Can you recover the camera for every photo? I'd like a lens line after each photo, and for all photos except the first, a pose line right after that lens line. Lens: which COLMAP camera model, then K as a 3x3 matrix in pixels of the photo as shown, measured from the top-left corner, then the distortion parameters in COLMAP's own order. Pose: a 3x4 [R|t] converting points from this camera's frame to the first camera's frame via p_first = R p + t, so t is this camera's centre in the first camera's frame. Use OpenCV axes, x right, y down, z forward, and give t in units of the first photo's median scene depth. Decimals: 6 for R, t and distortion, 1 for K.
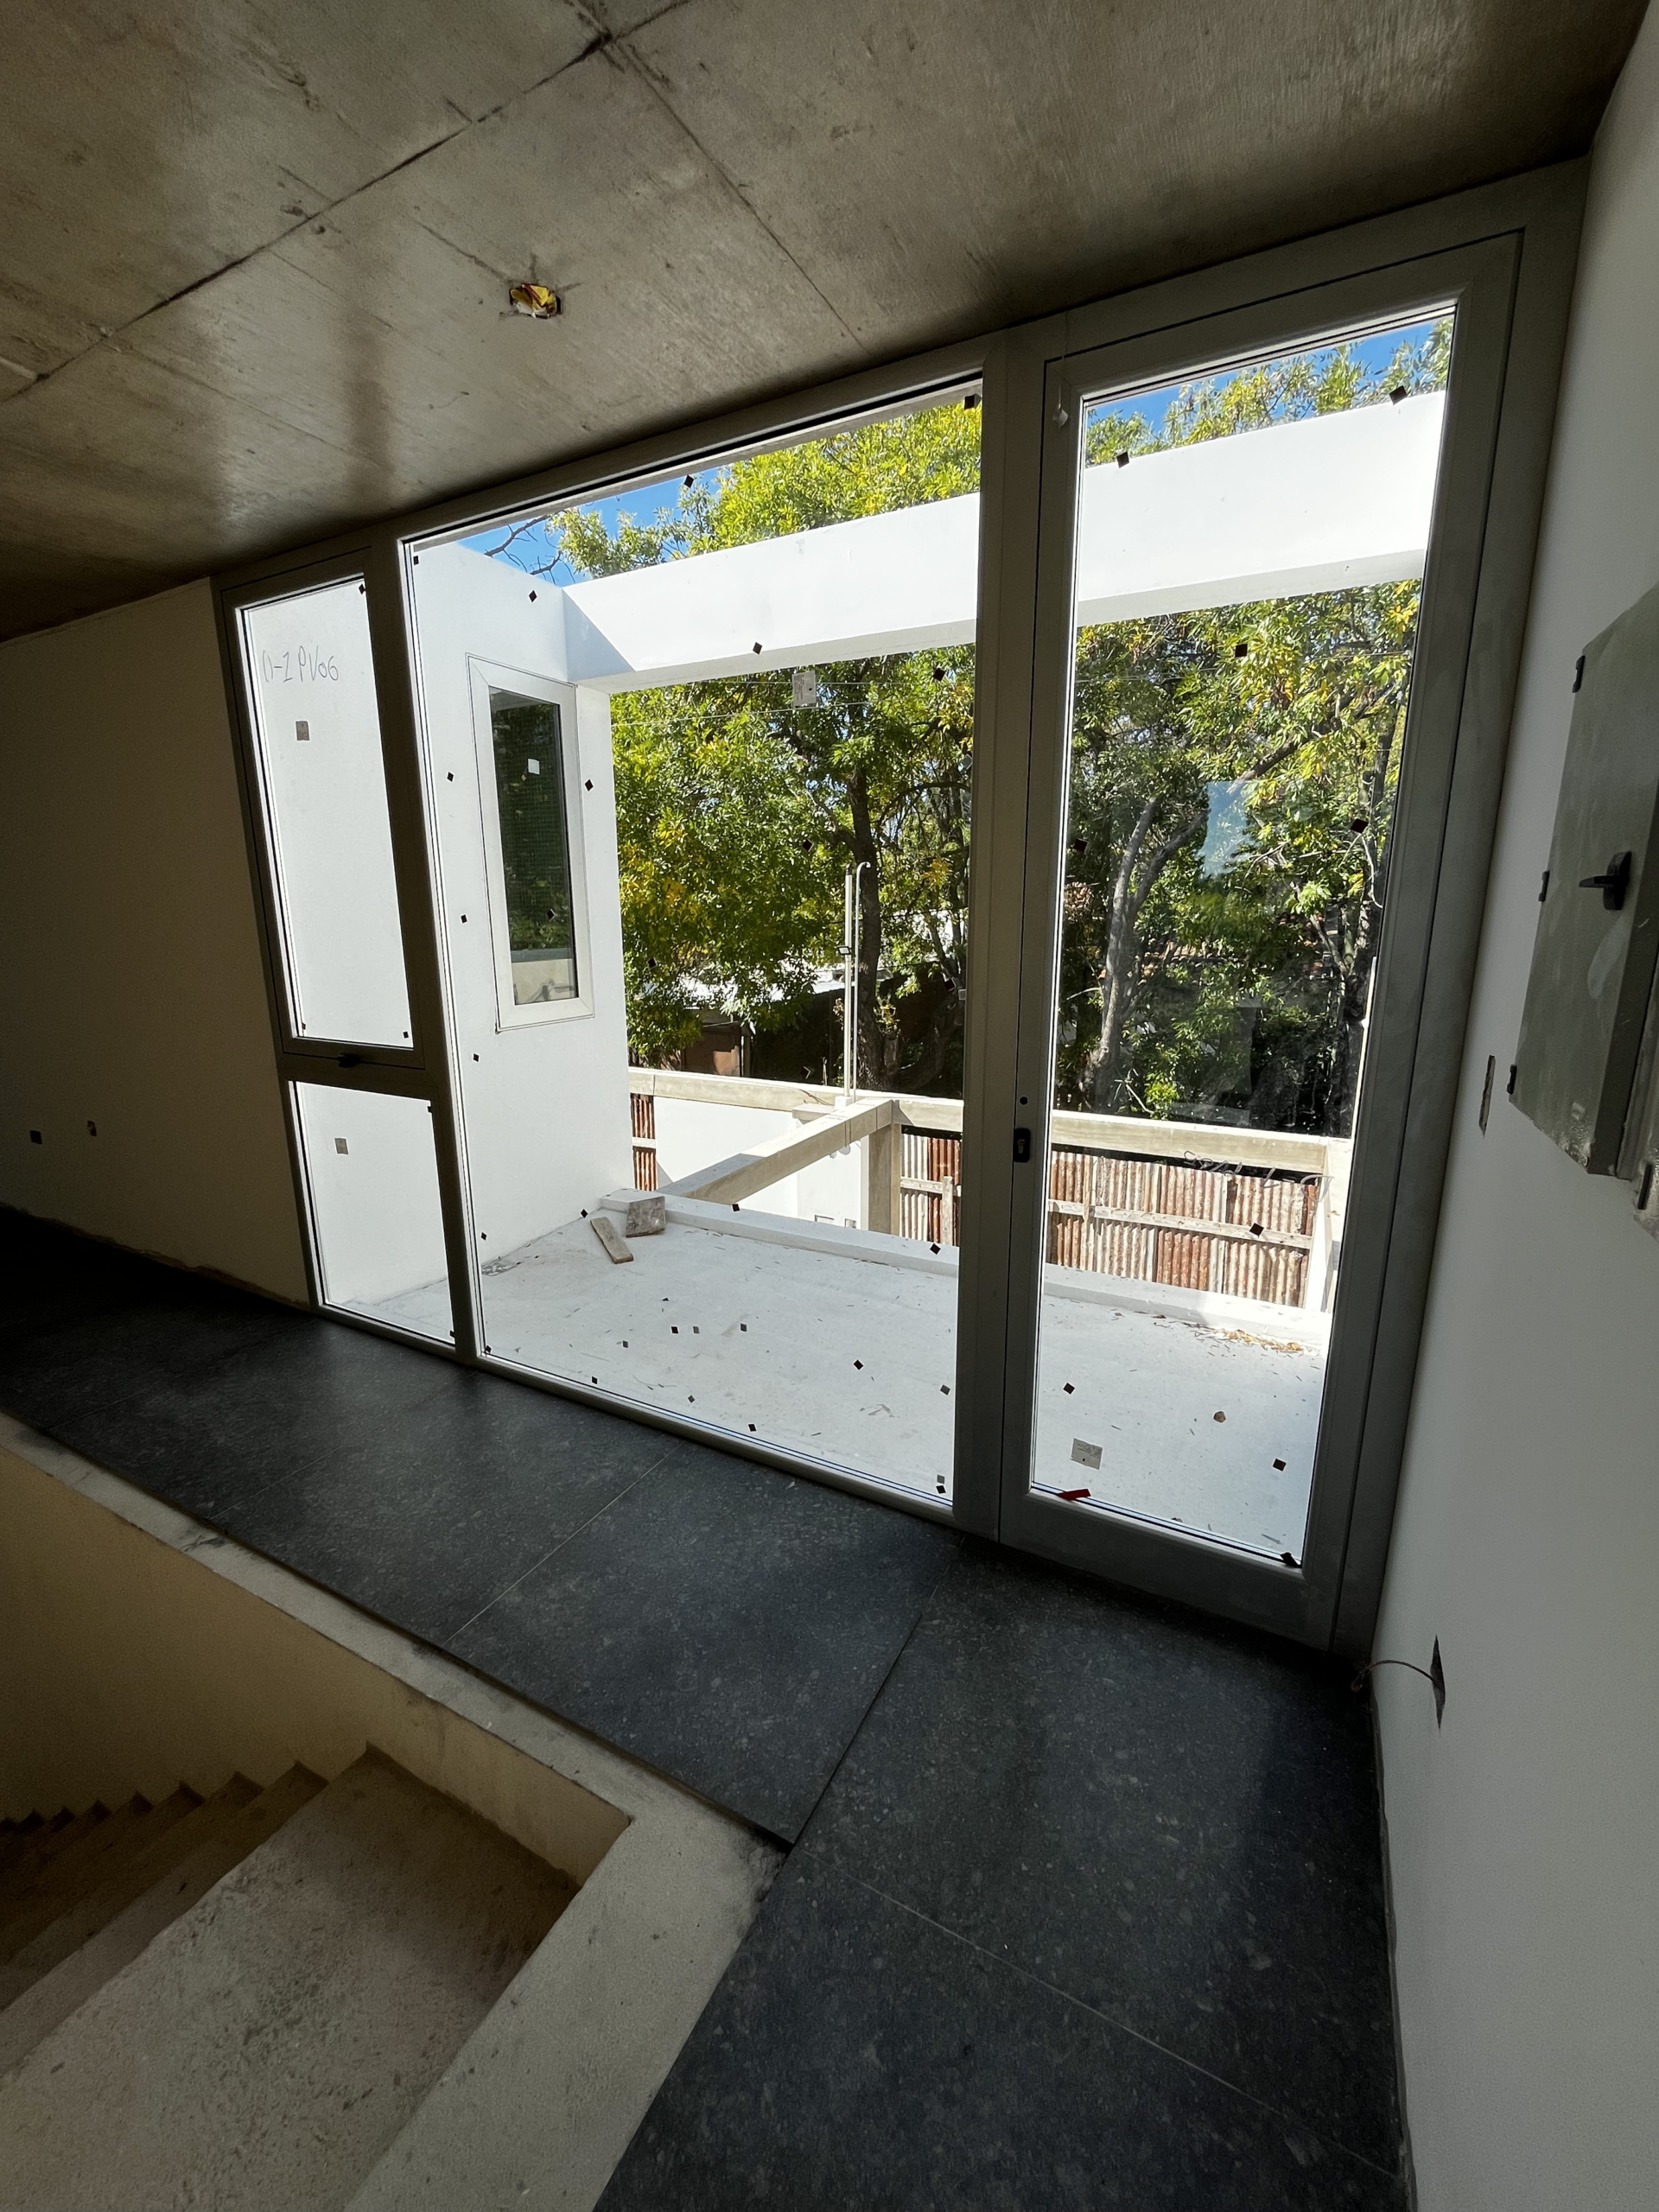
lens RADIAL K [[892.6, 0, 828.9], [0, 892.6, 1103.2], [0, 0, 1]] dist [-0.000780, -0.000925]
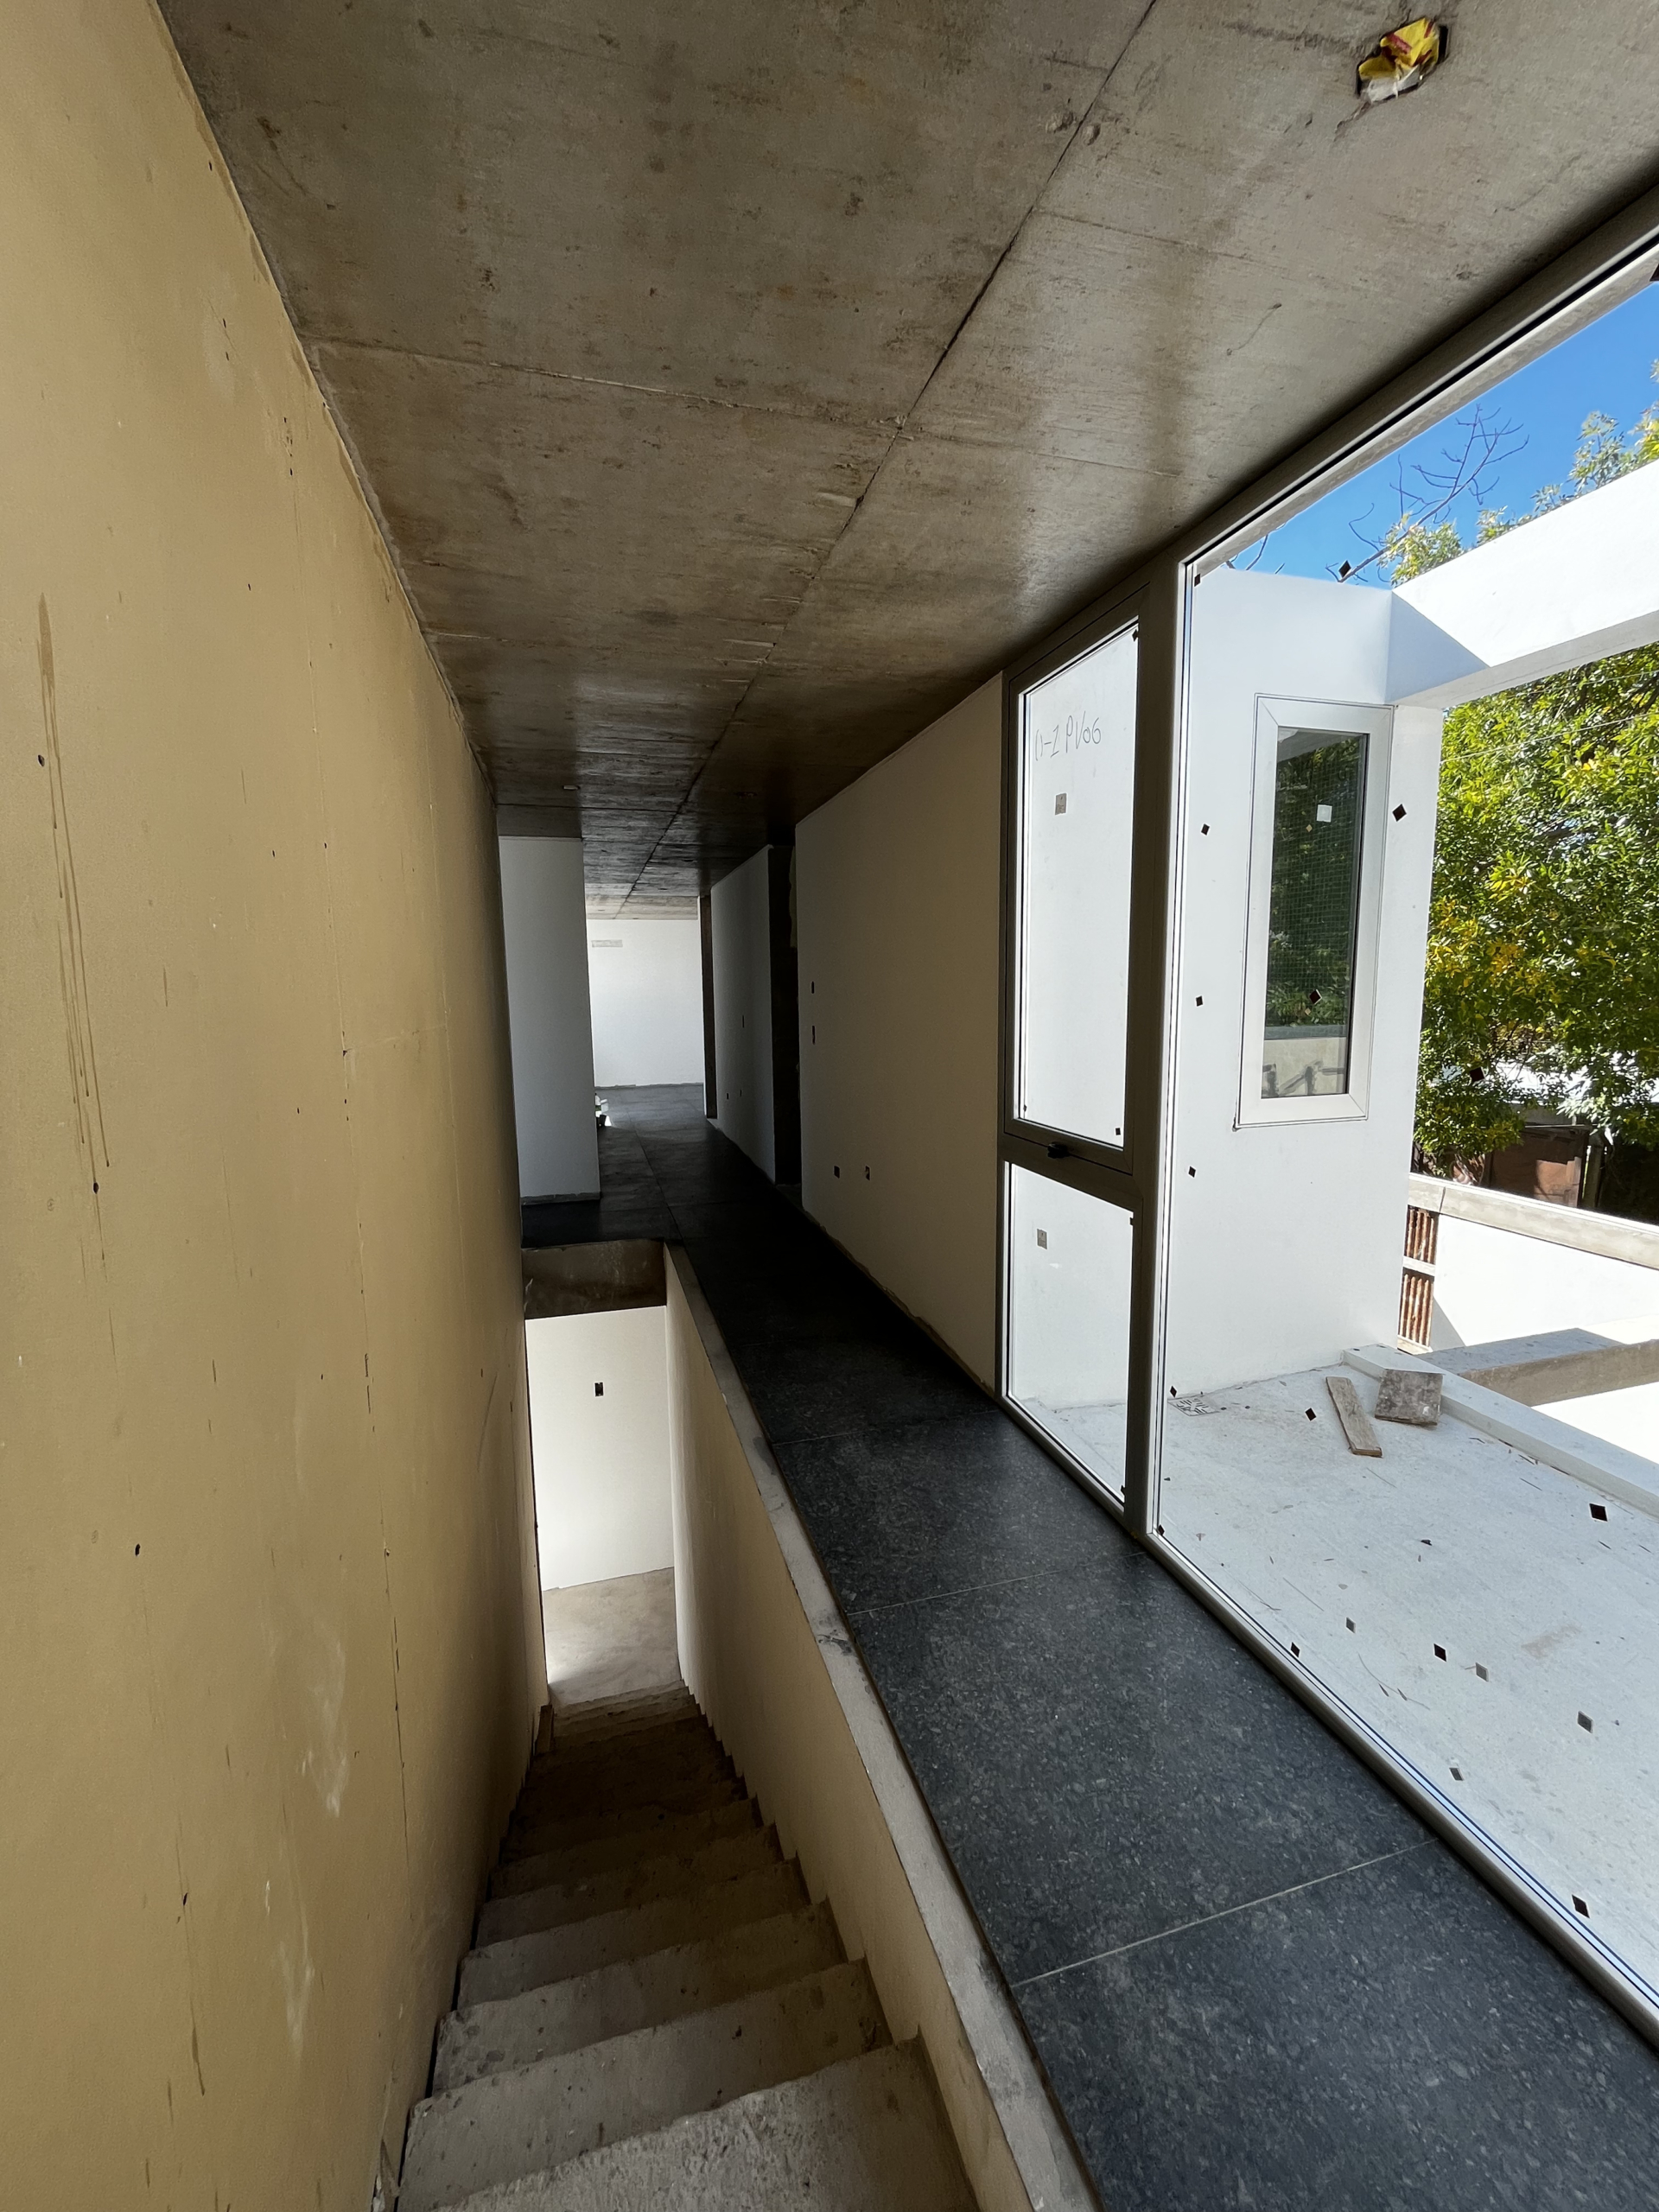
lens RADIAL K [[892.6, 0, 829.8], [0, 892.6, 1101.2], [0, 0, 1]] dist [-0.000780, -0.000925]
pose [[0.693338, 0.088041, -0.715214, -0.049876], [-0.143687, 0.989469, -0.017491, -0.049581], [0.706142, 0.114895, 0.698687, 0.190142]]
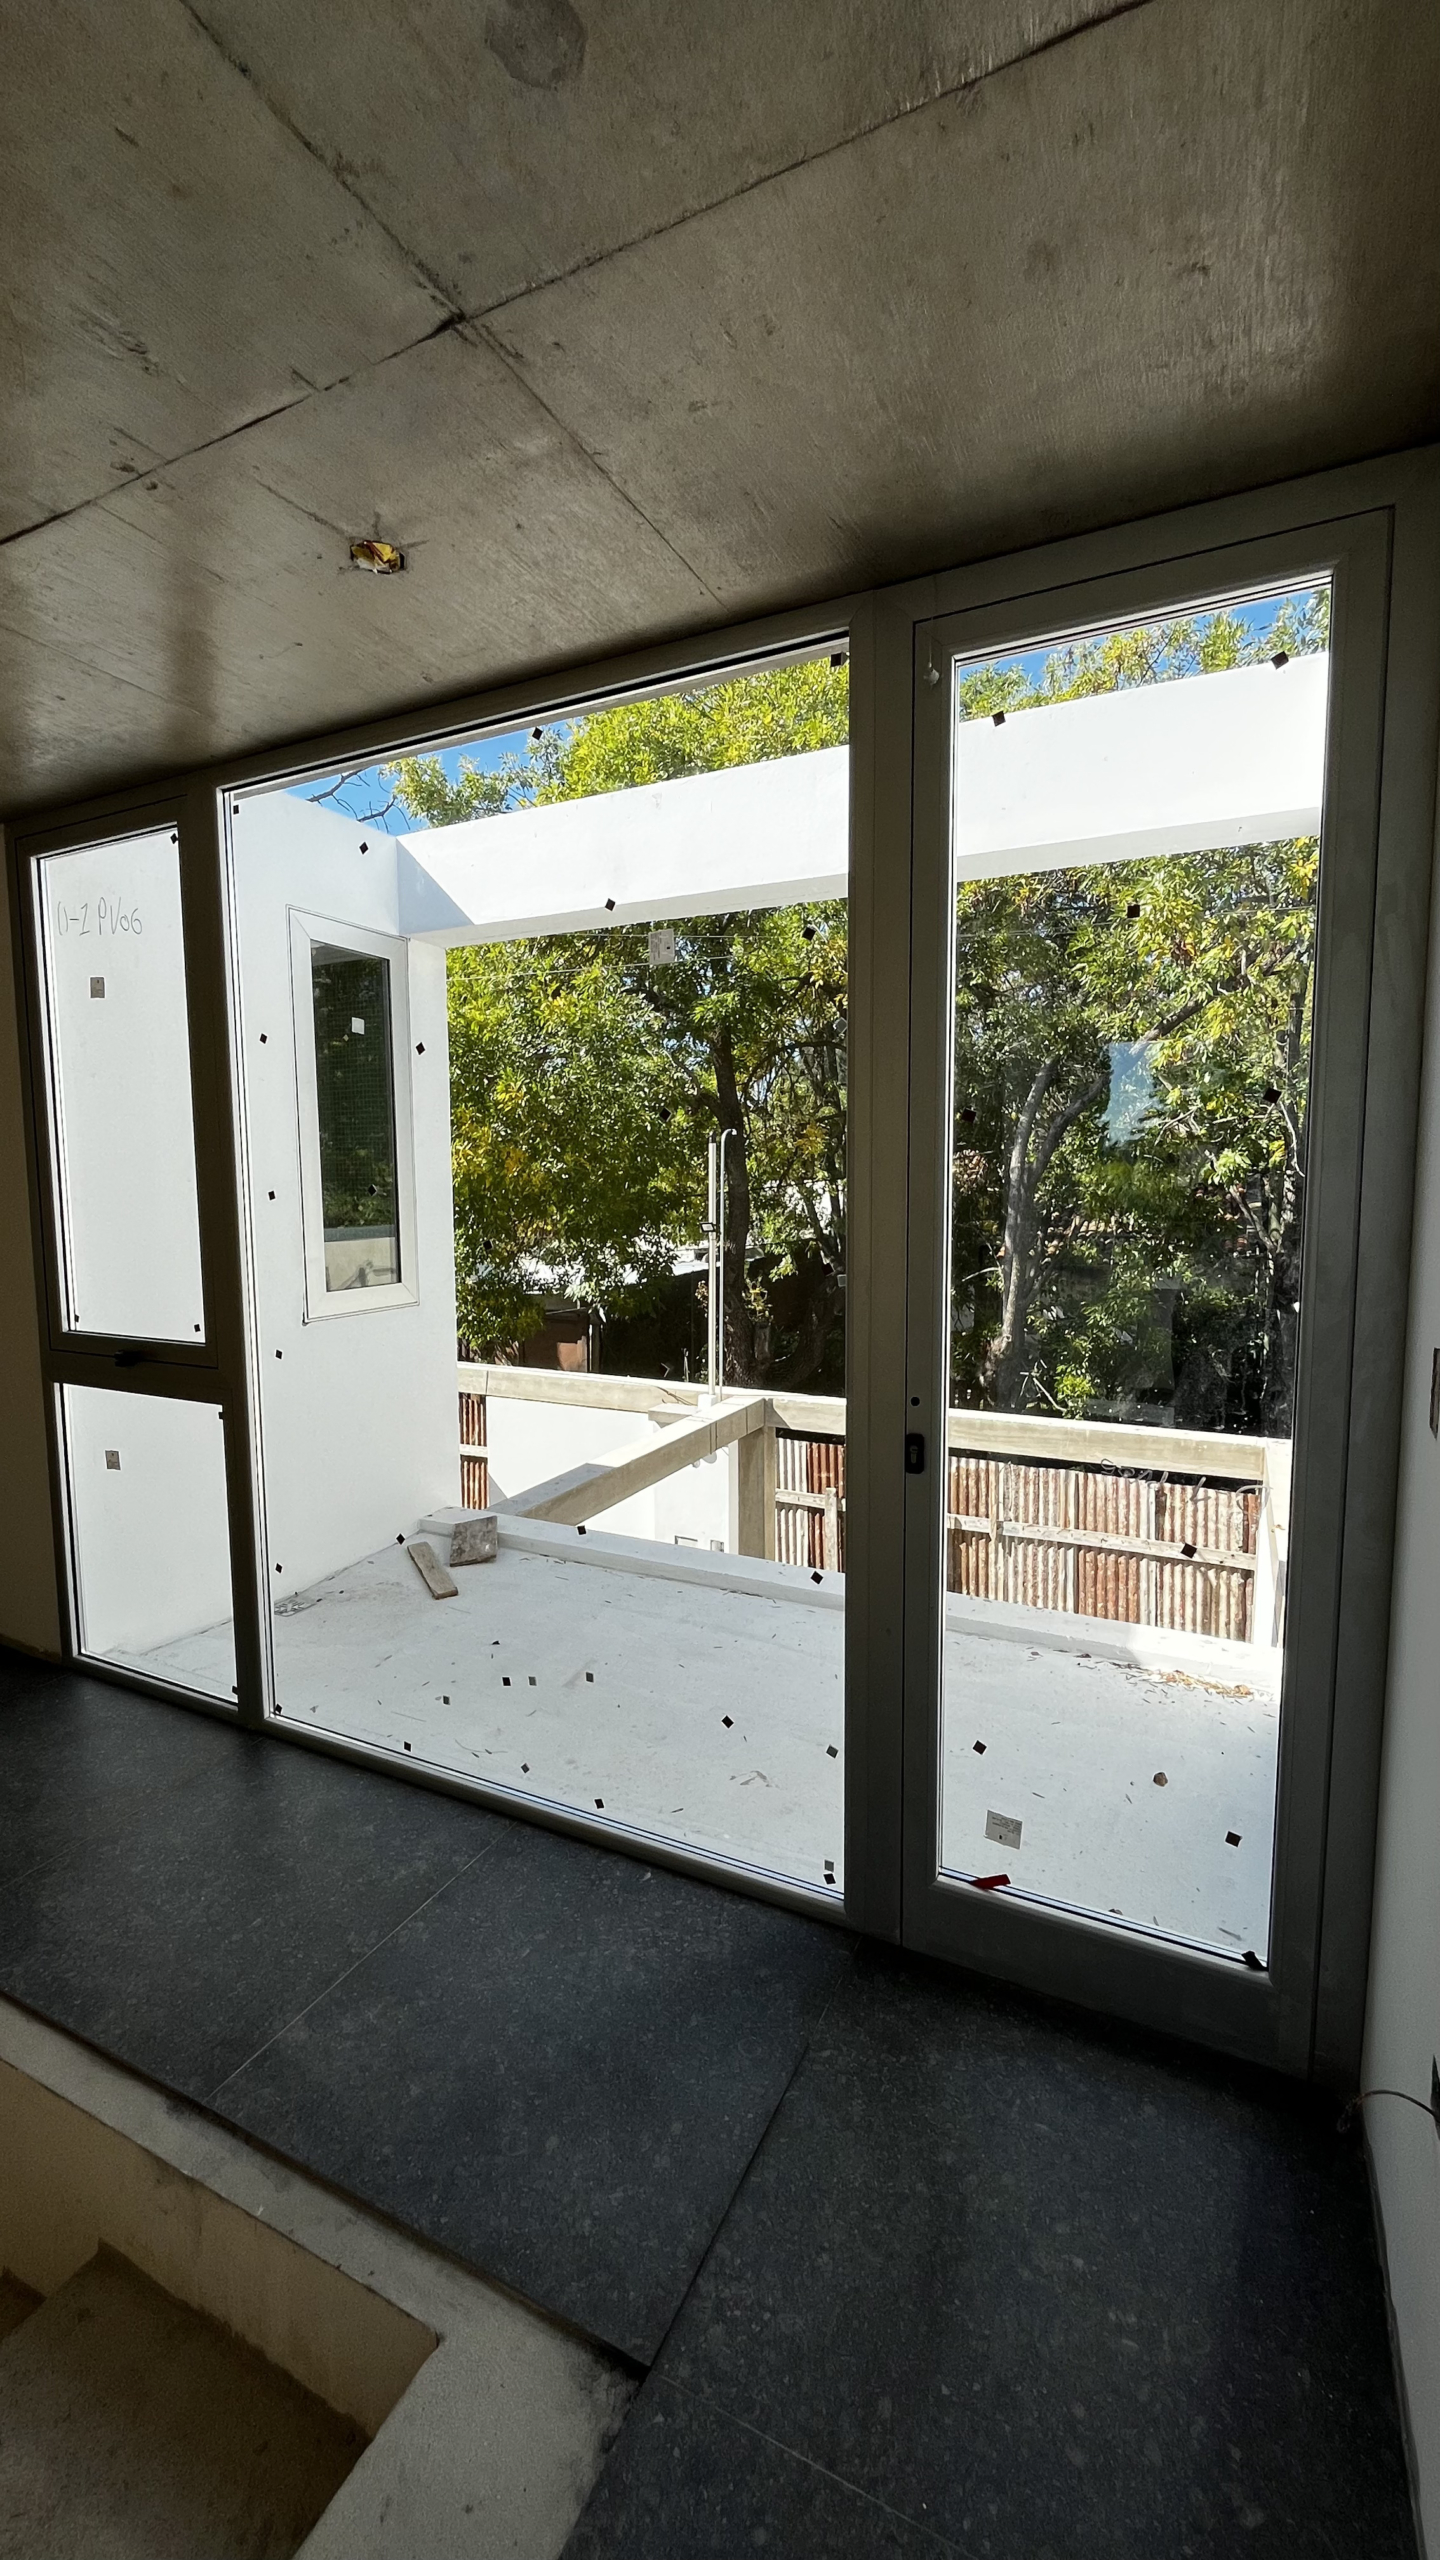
lens RADIAL K [[1033.3, 0, 719.7], [0, 1033.3, 1276.9], [0, 0, 1]] dist [-0.001647, 0.000088]
pose [[0.999600, -0.004268, 0.027968, 0.000287], [0.007584, 0.992798, -0.119562, -0.002938], [-0.027256, 0.119726, 0.992433, -0.004775]]
